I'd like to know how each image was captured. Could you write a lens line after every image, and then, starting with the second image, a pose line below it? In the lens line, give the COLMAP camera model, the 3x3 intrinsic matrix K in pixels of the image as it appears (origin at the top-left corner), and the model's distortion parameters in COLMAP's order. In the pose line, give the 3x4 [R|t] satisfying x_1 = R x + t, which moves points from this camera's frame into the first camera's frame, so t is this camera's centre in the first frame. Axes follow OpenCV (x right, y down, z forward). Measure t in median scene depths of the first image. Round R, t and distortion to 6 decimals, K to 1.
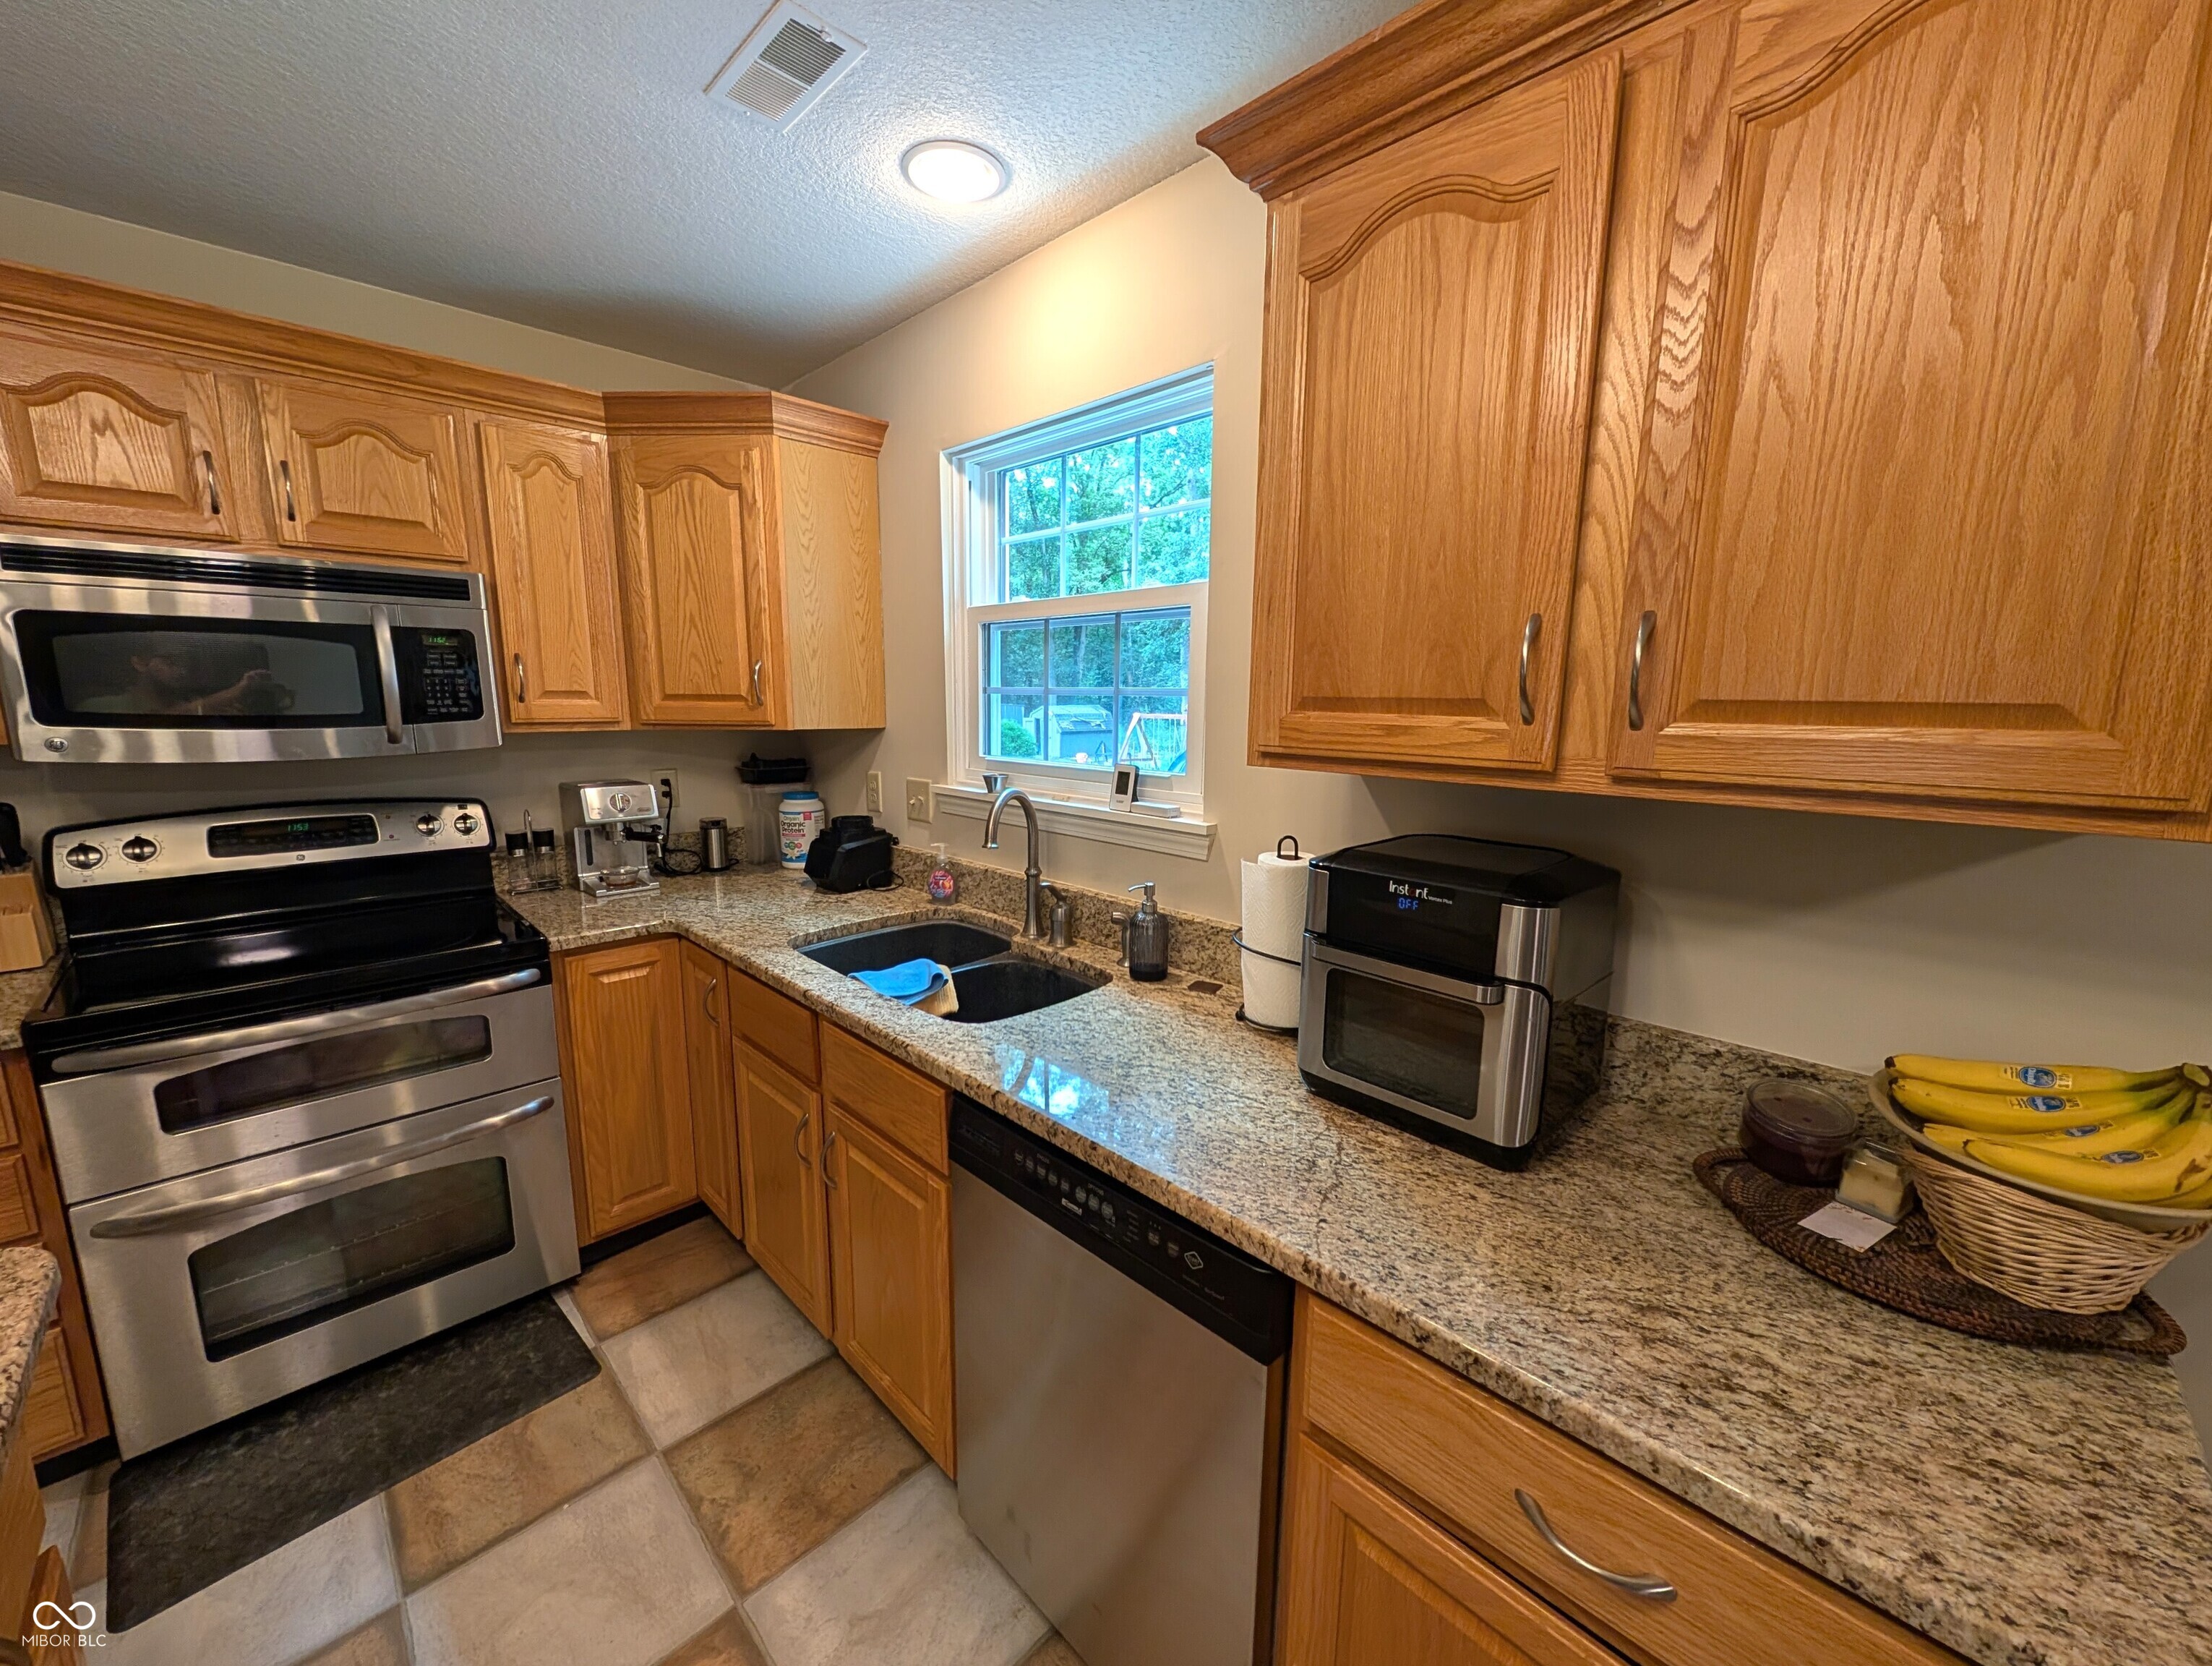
lens RADIAL K [[847.5, 0, 1097.0], [0, 847.5, 836.6], [0, 0, 1]] dist [0.001182, -0.000050]
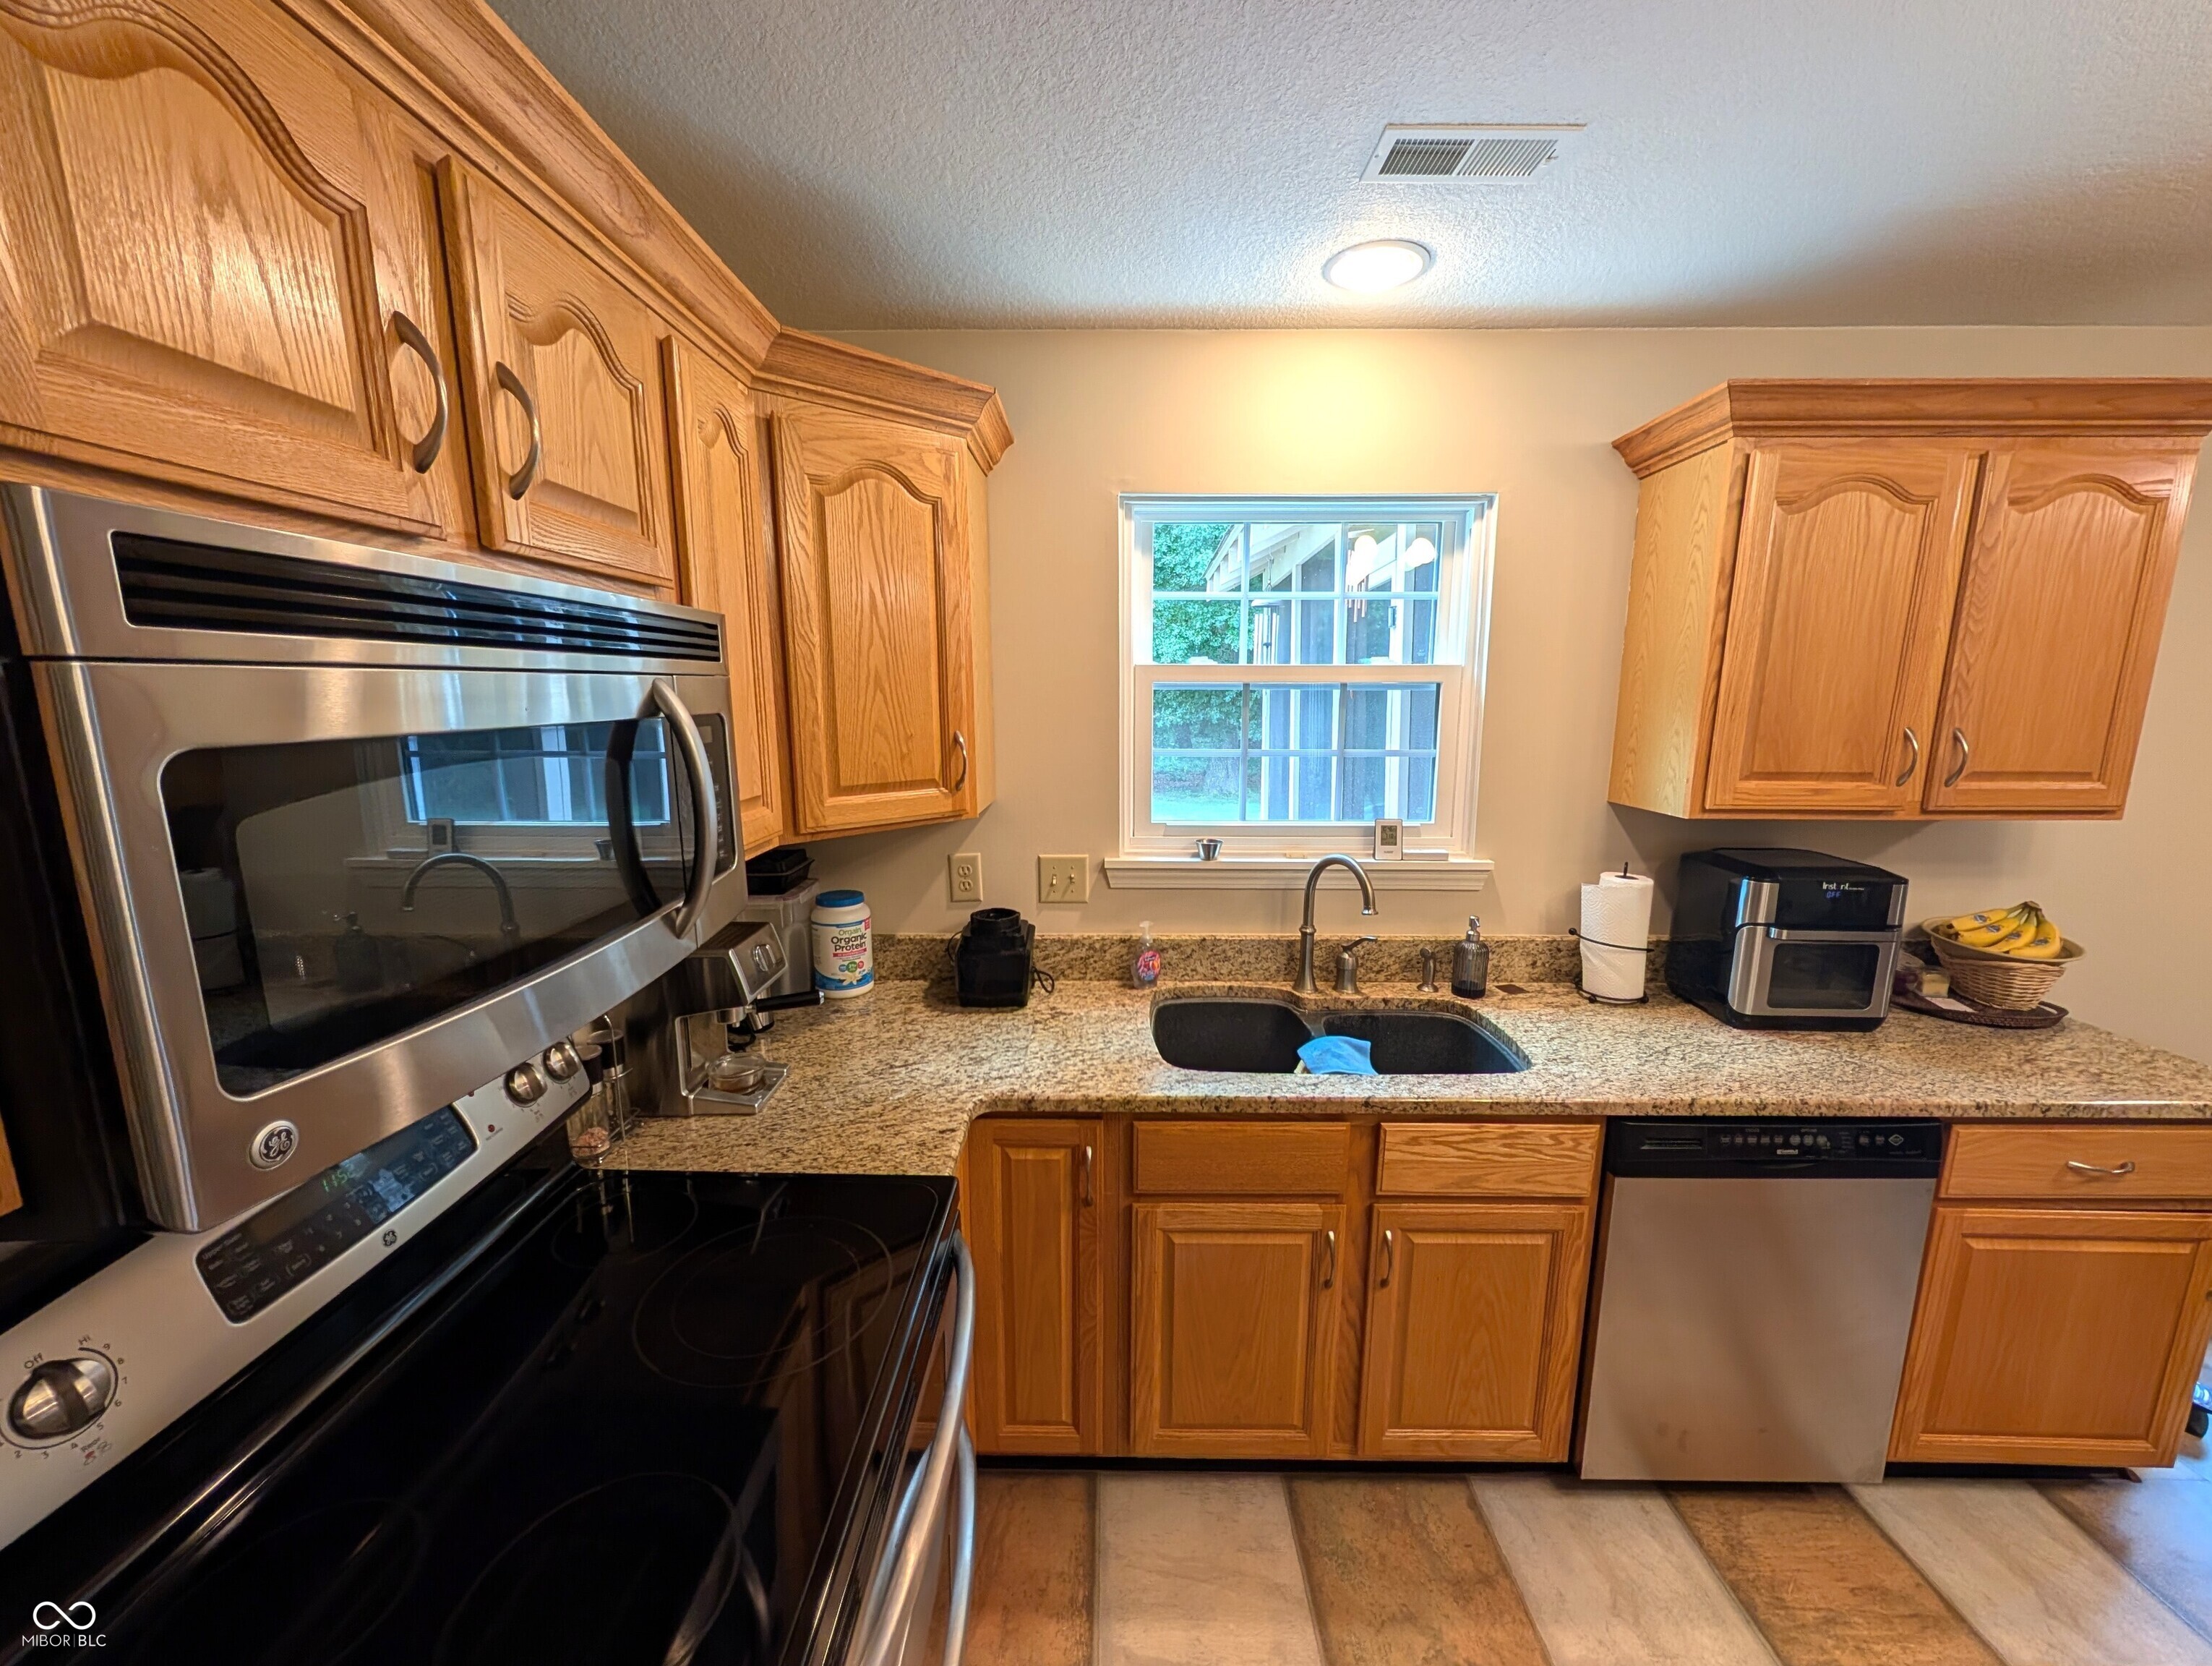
lens RADIAL K [[847.5, 0, 1097.0], [0, 847.5, 836.6], [0, 0, 1]] dist [0.001182, -0.000050]
pose [[0.713047, -0.128262, 0.689284, -1.065196], [0.121357, 0.990863, 0.058839, -0.181769], [-0.690533, 0.041694, 0.722098, 0.465712]]
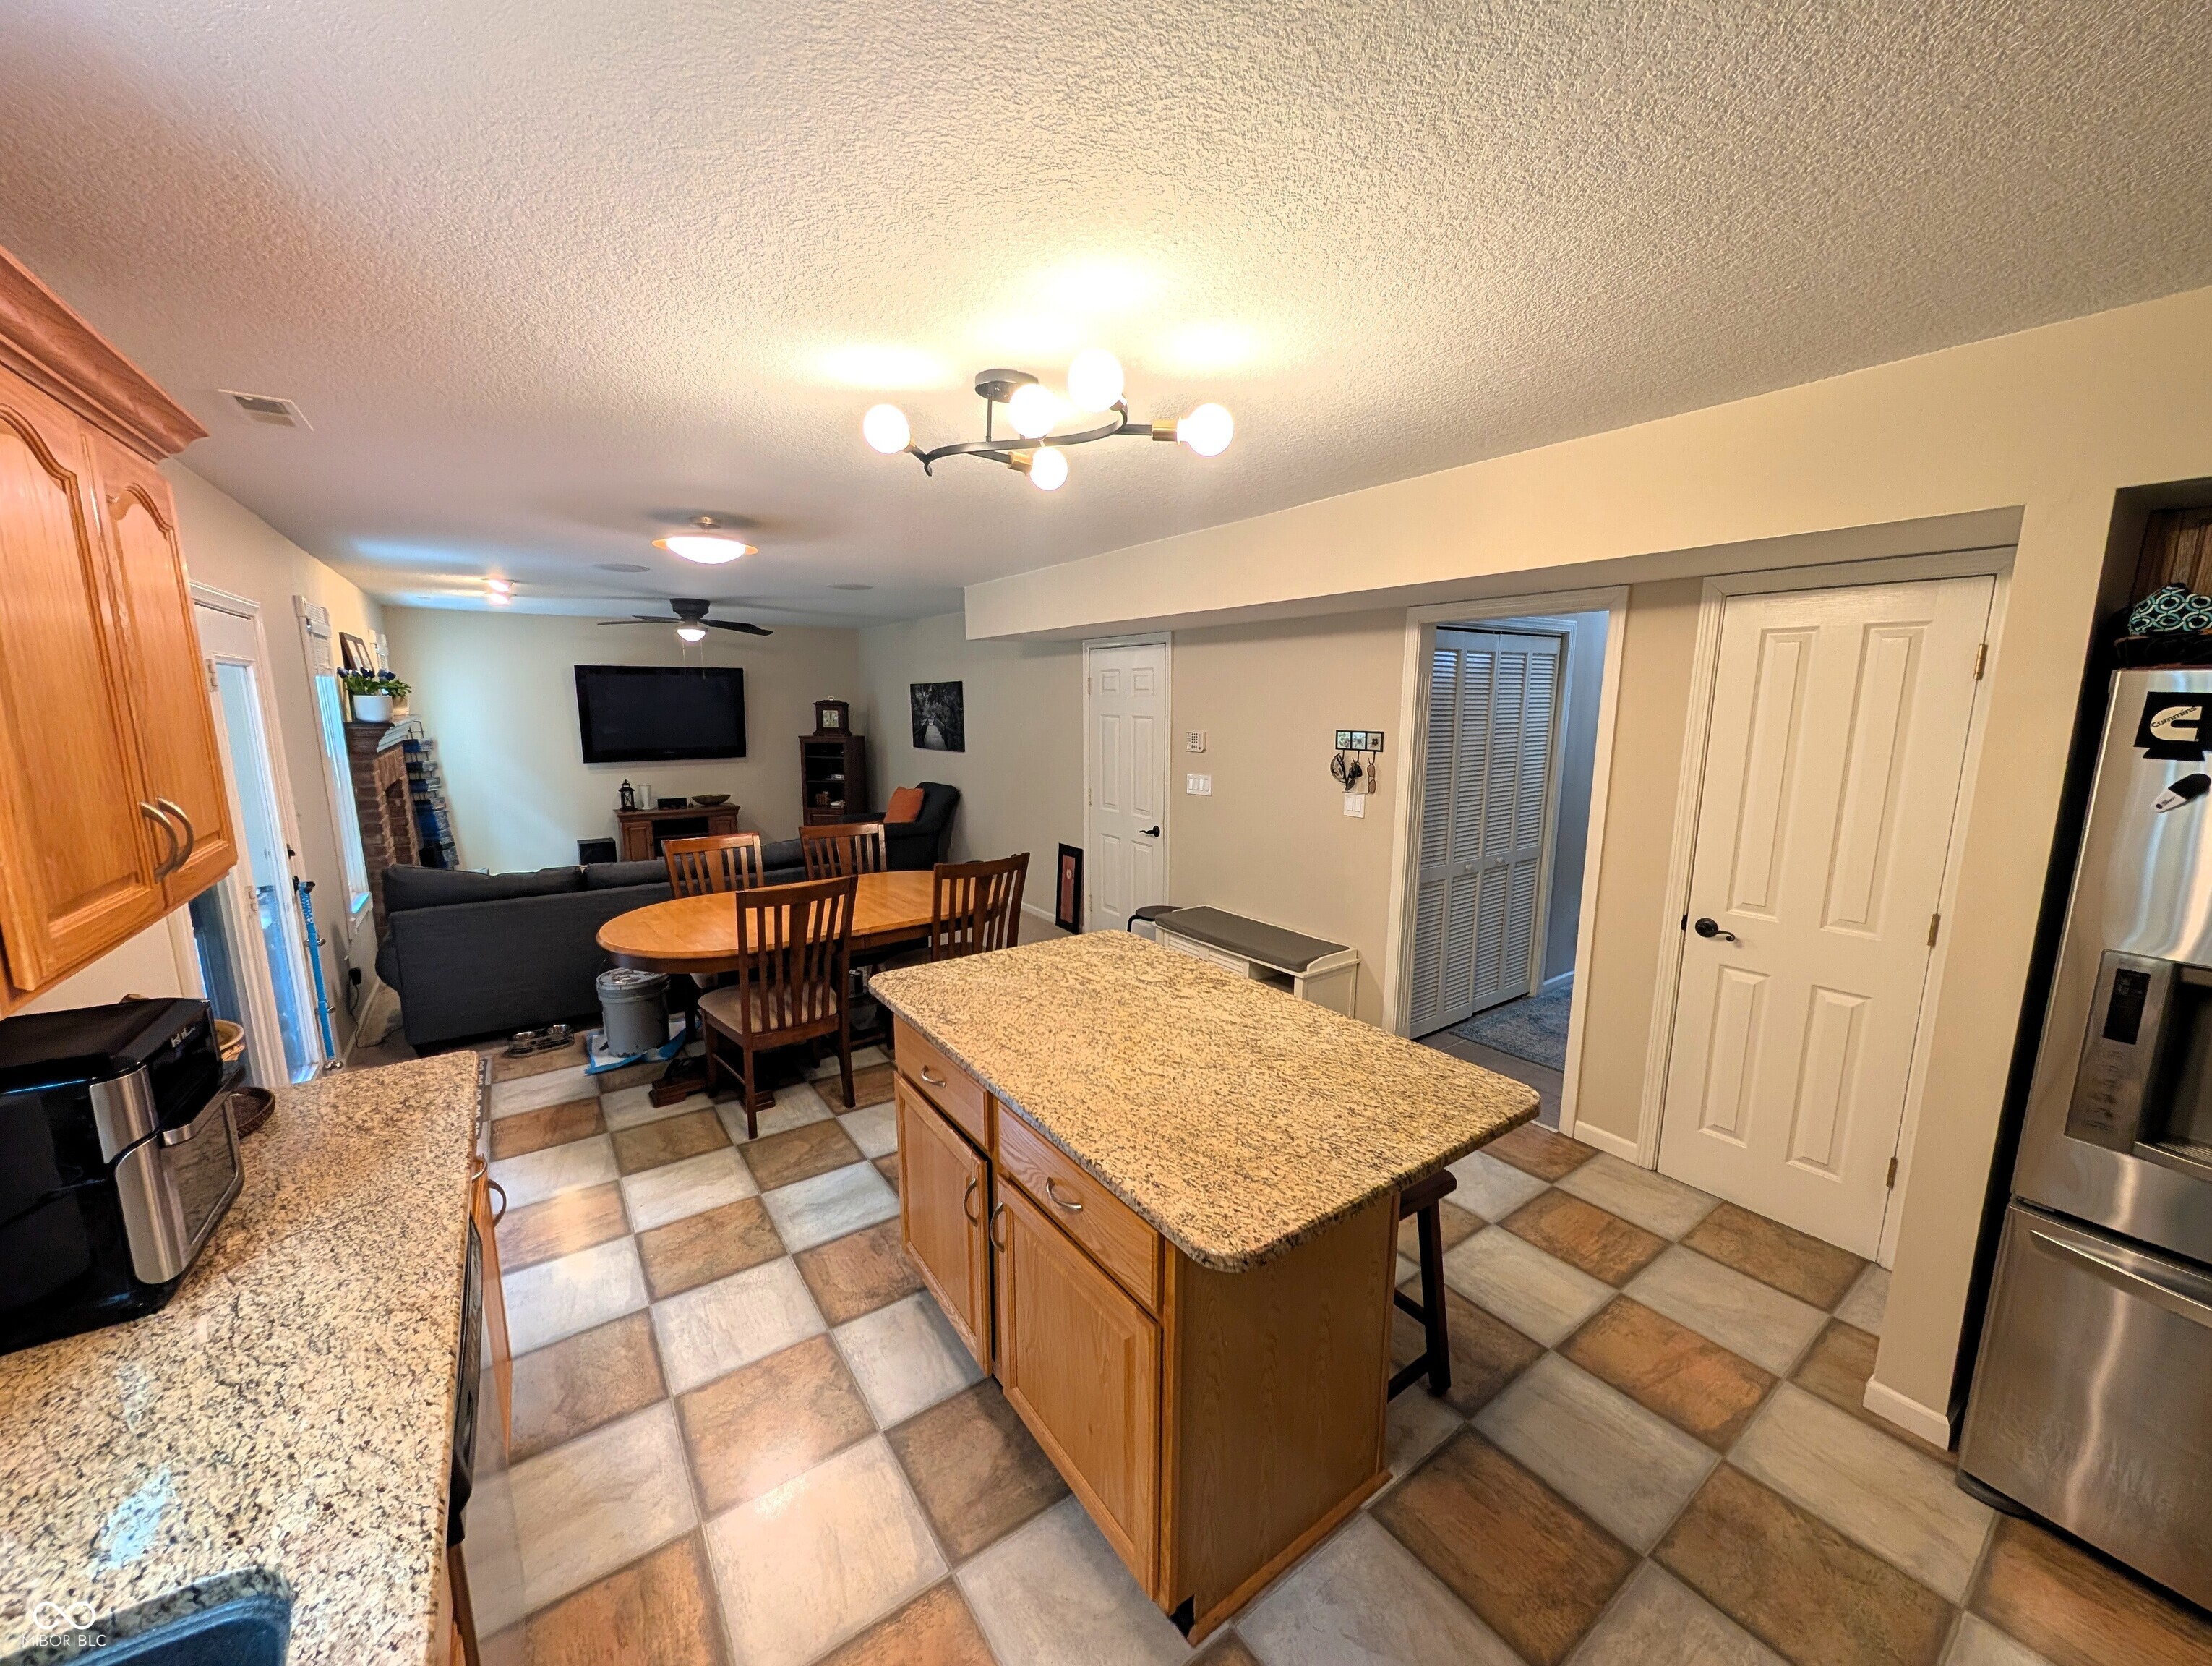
lens RADIAL K [[838.4, 0, 1100.6], [0, 838.4, 836.4], [0, 0, 1]] dist [0.001087, 0.000076]
pose [[-0.985473, -0.037120, 0.165729, -0.607053], [0.019673, 0.944304, 0.328487, -0.318003], [-0.168692, 0.326975, -0.929855, 1.029239]]
